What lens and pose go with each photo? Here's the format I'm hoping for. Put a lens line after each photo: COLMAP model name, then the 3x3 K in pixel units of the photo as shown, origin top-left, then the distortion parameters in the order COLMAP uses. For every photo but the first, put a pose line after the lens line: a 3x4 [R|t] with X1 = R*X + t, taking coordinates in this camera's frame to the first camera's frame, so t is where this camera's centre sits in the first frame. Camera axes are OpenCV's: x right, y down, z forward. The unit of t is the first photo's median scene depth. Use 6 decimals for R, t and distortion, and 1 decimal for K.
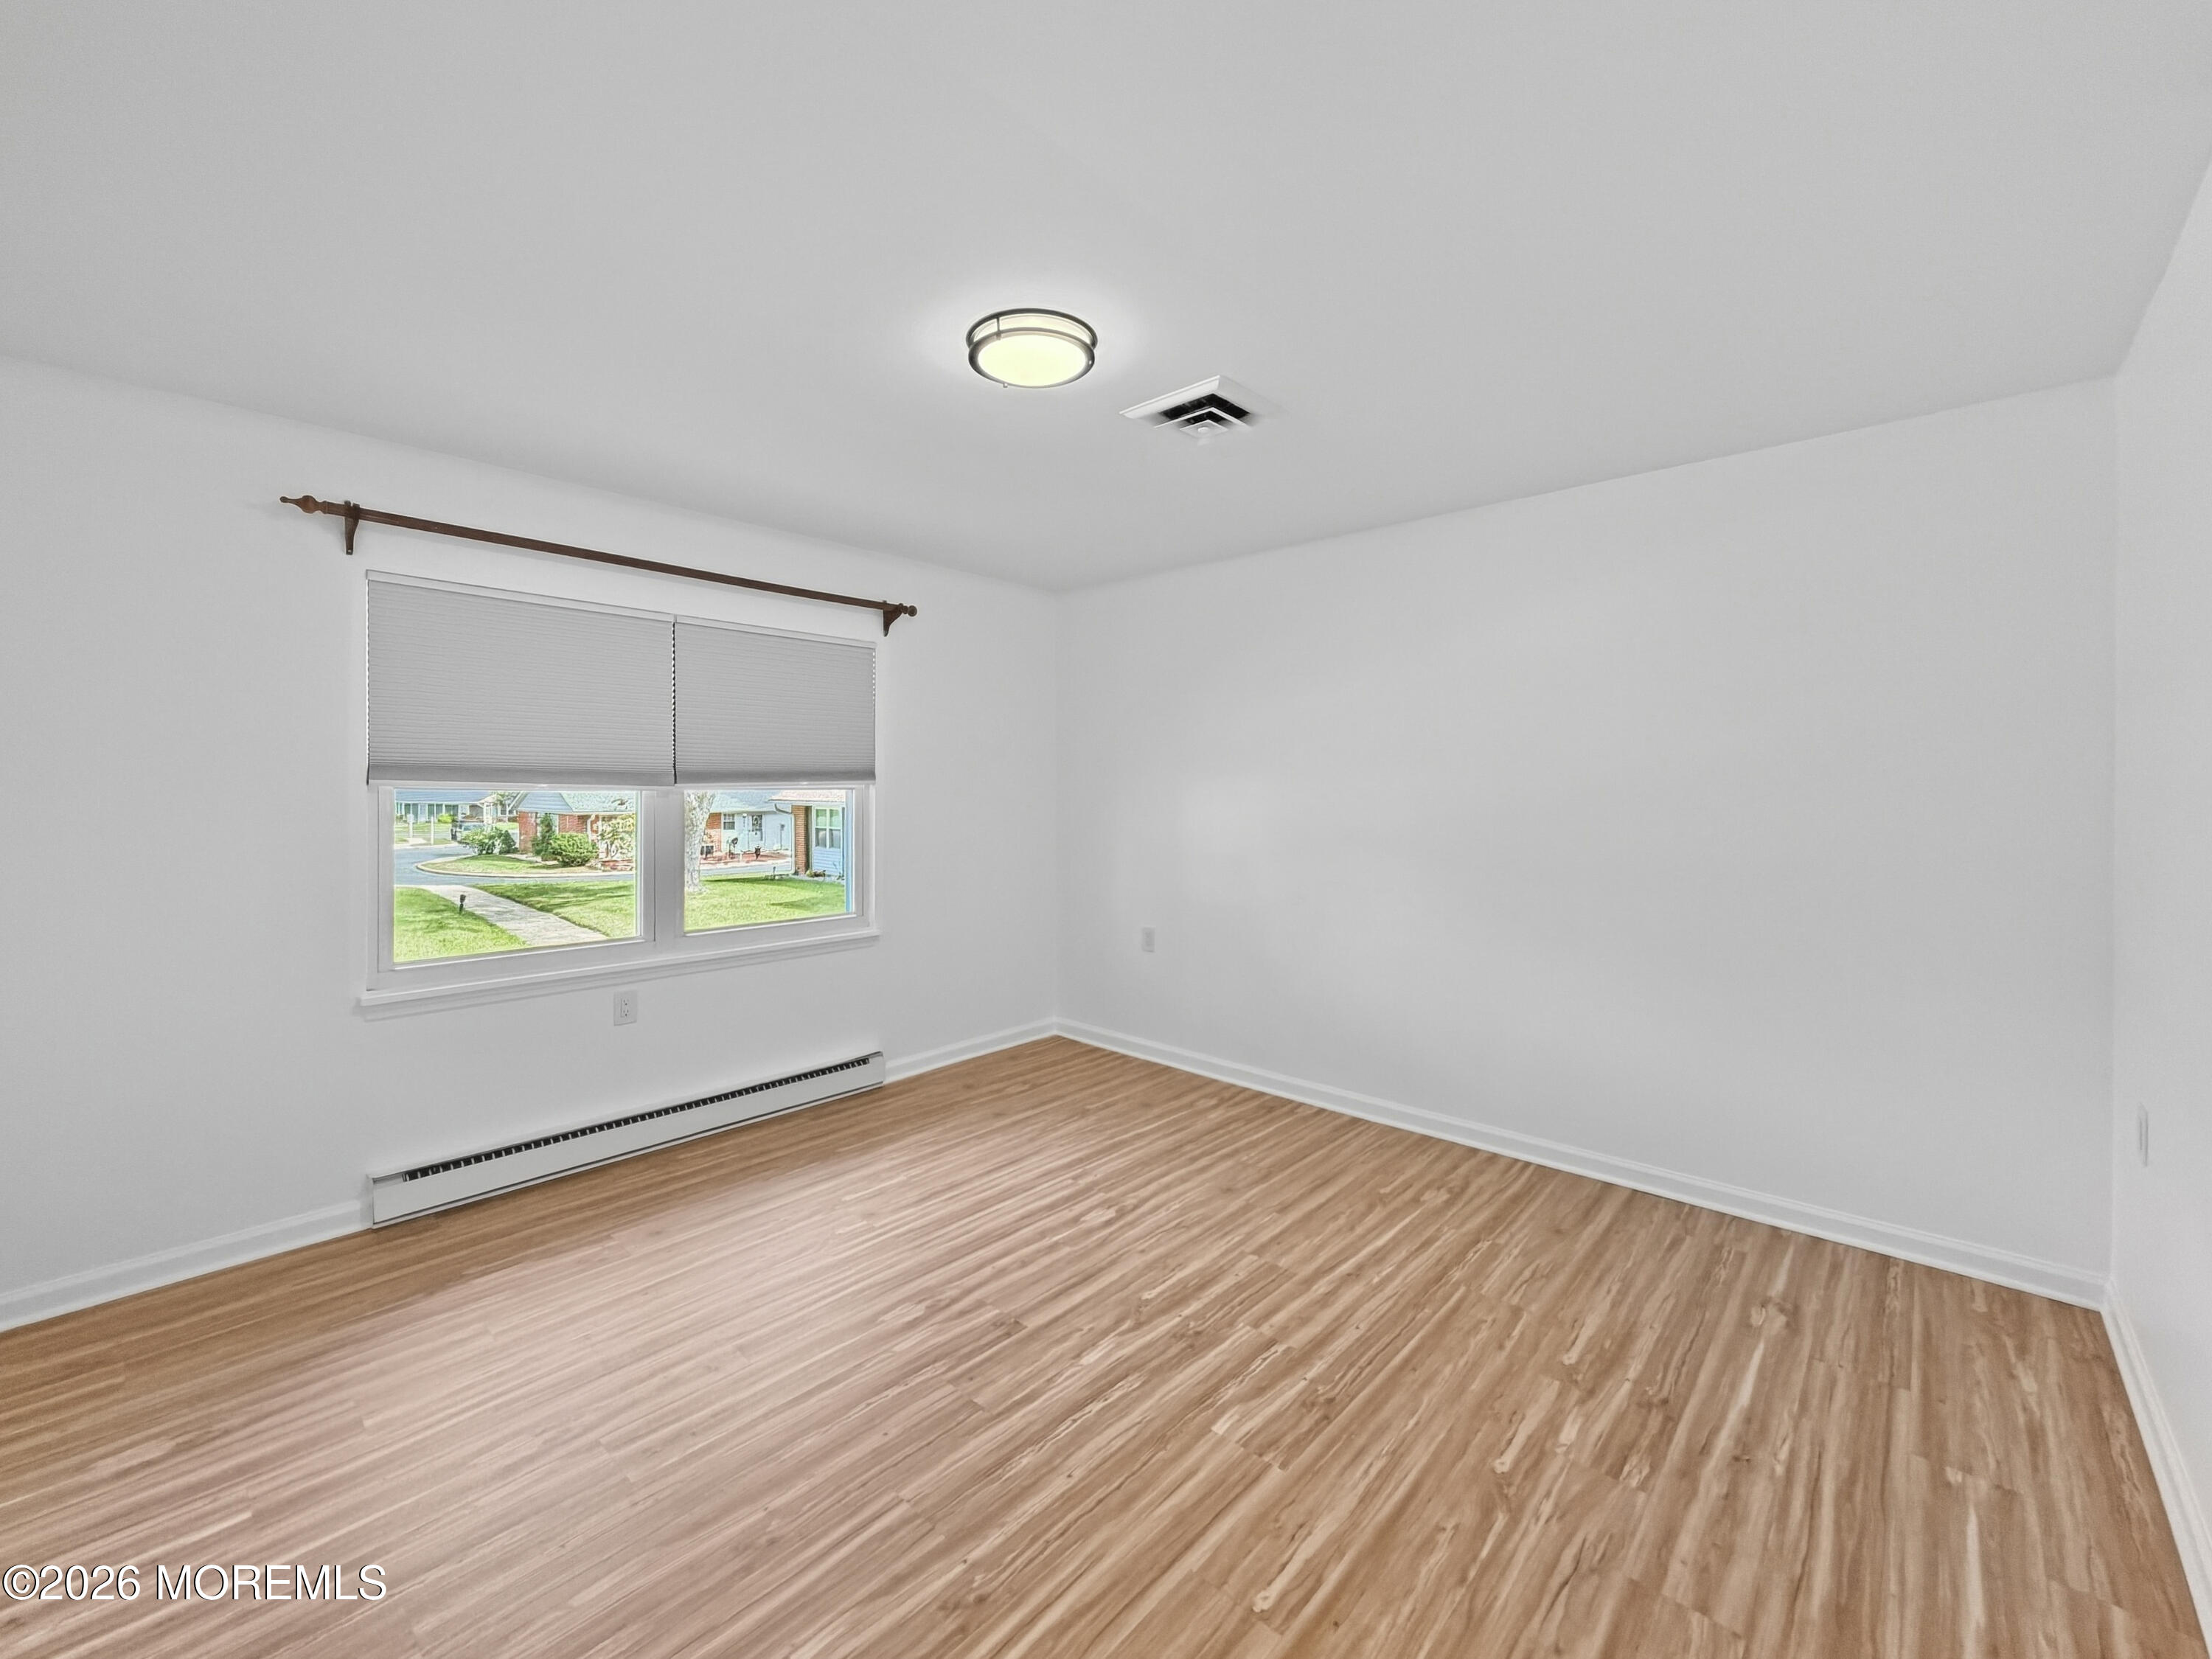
lens RADIAL K [[891.8, 0, 1100.3], [0, 891.8, 820.6], [0, 0, 1]] dist [0.000247, 0.000288]
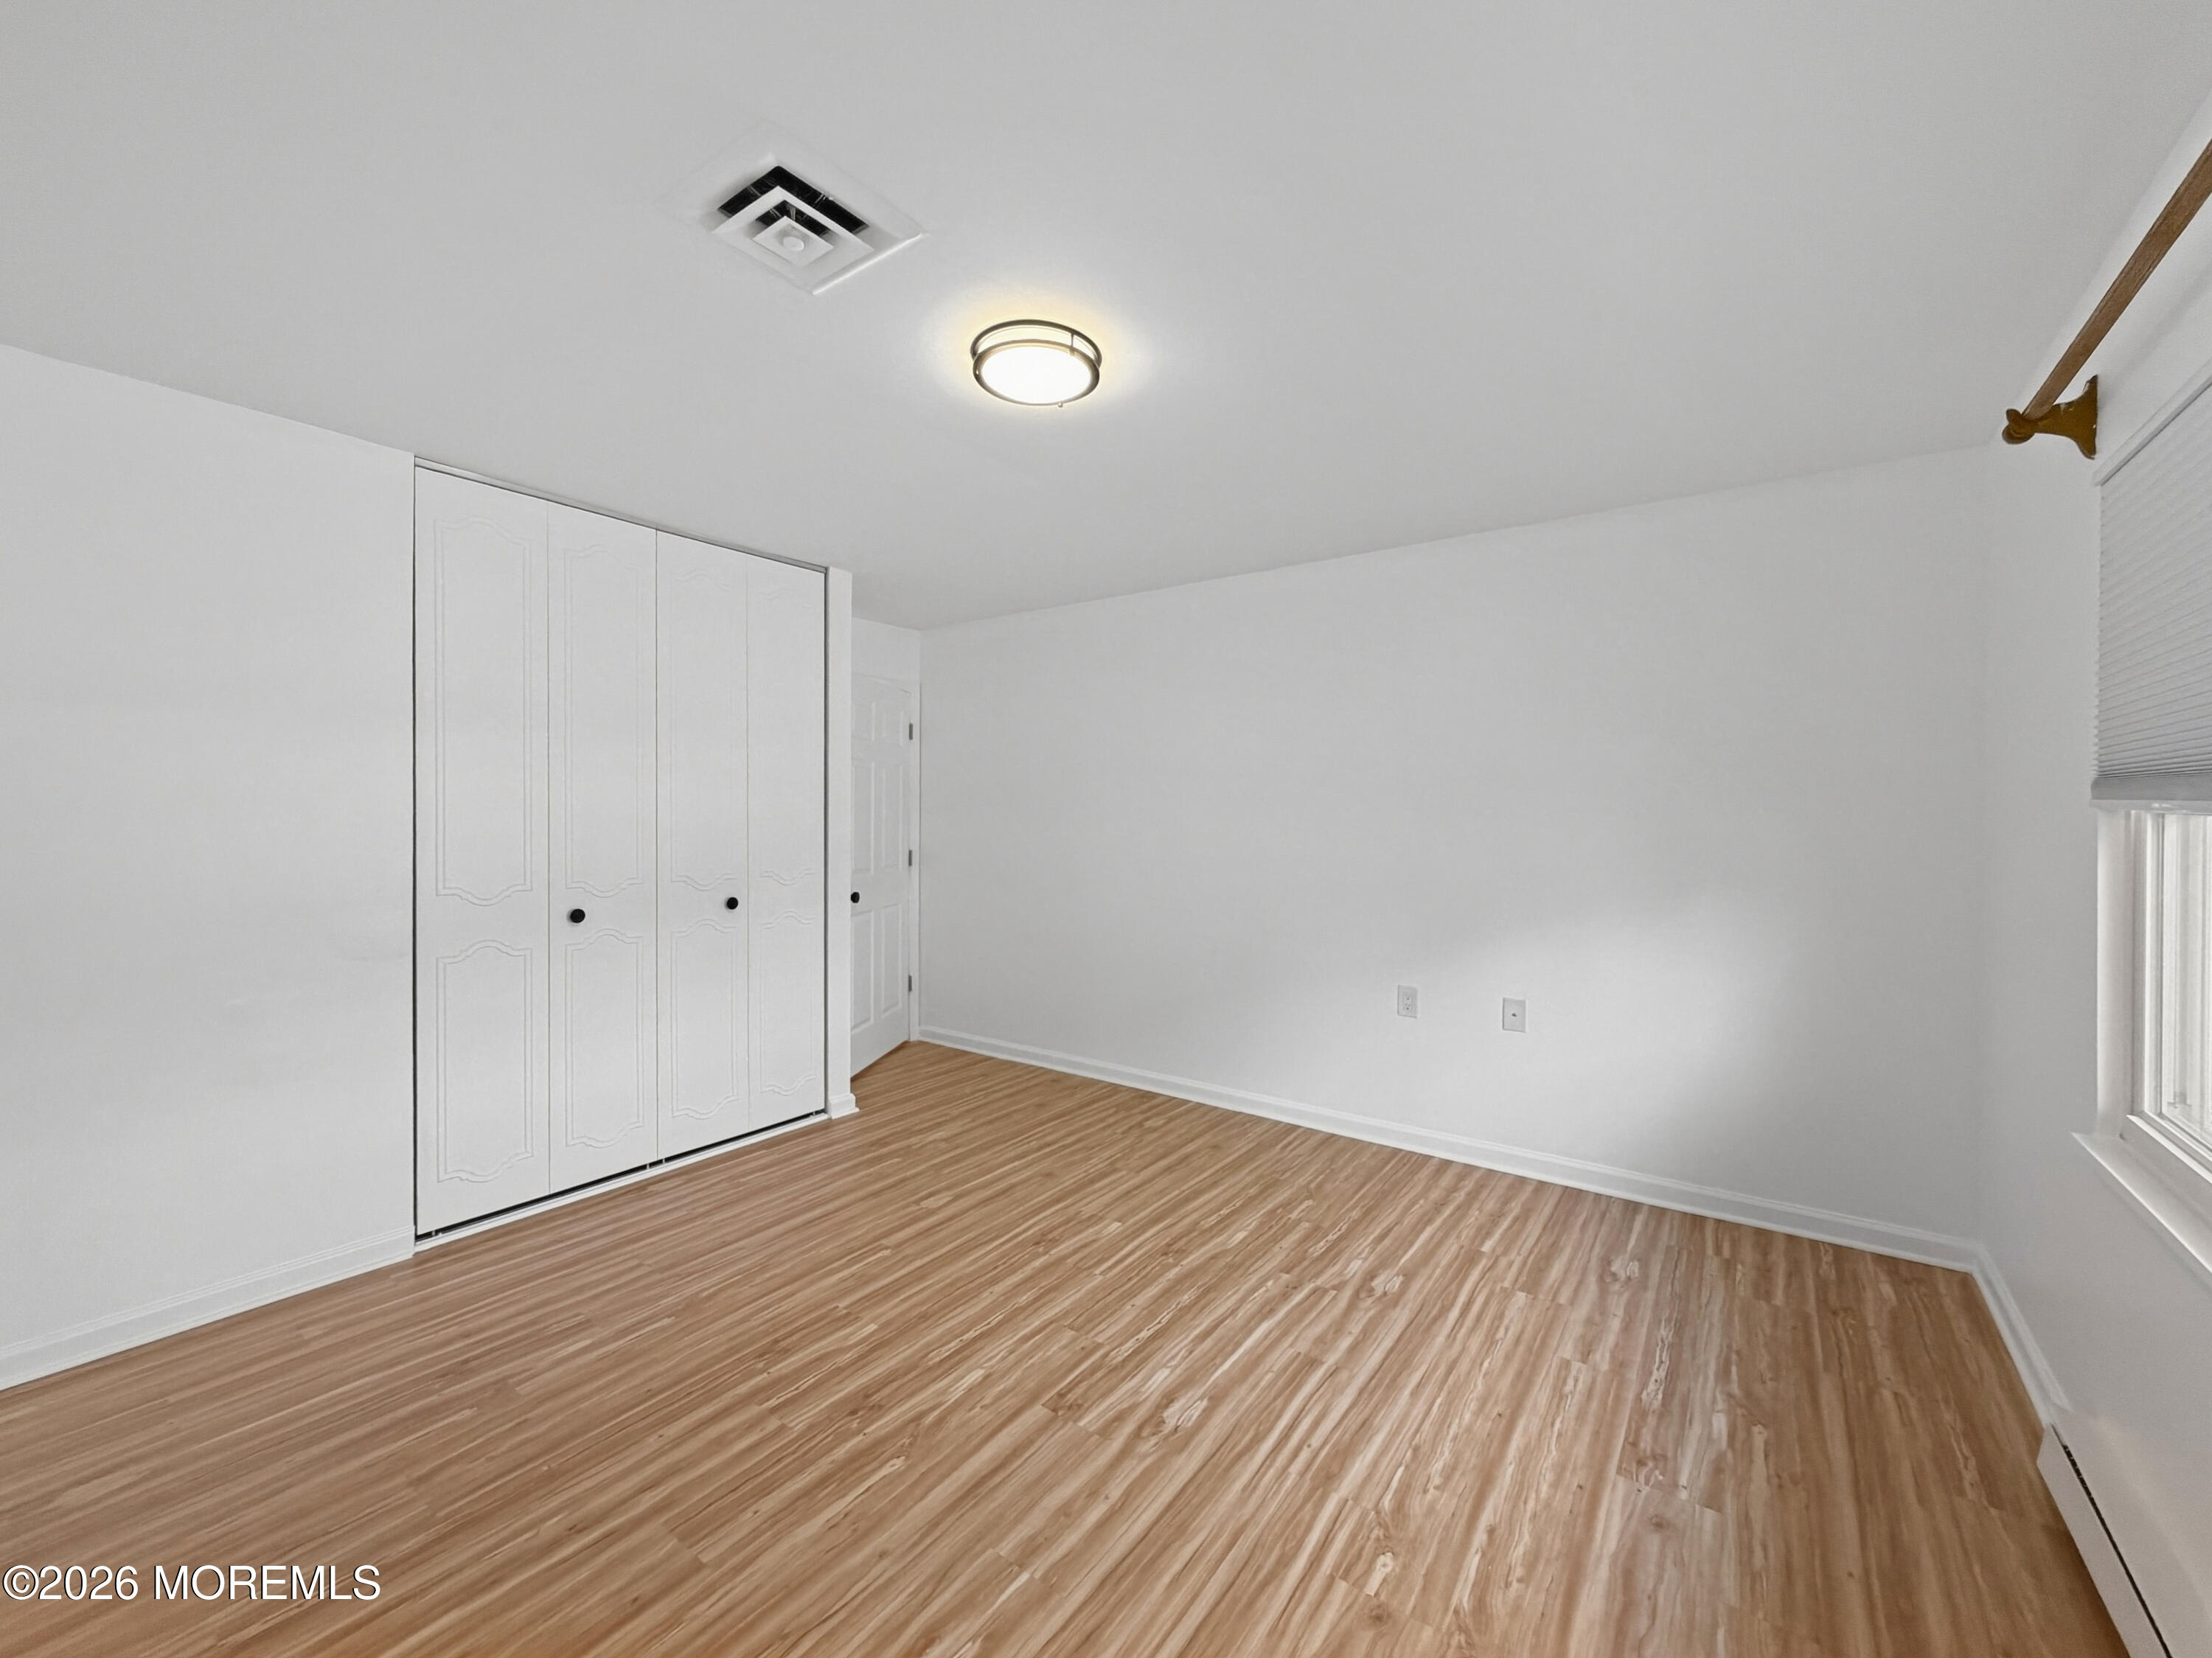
lens RADIAL K [[888.6, 0, 1115.8], [0, 888.6, 811.4], [0, 0, 1]] dist [0.000685, 0.000459]
pose [[-0.992817, -0.004815, -0.119544, -0.046453], [-0.008770, 0.999431, 0.032579, -0.074651], [0.119319, 0.033393, -0.992294, 1.967193]]
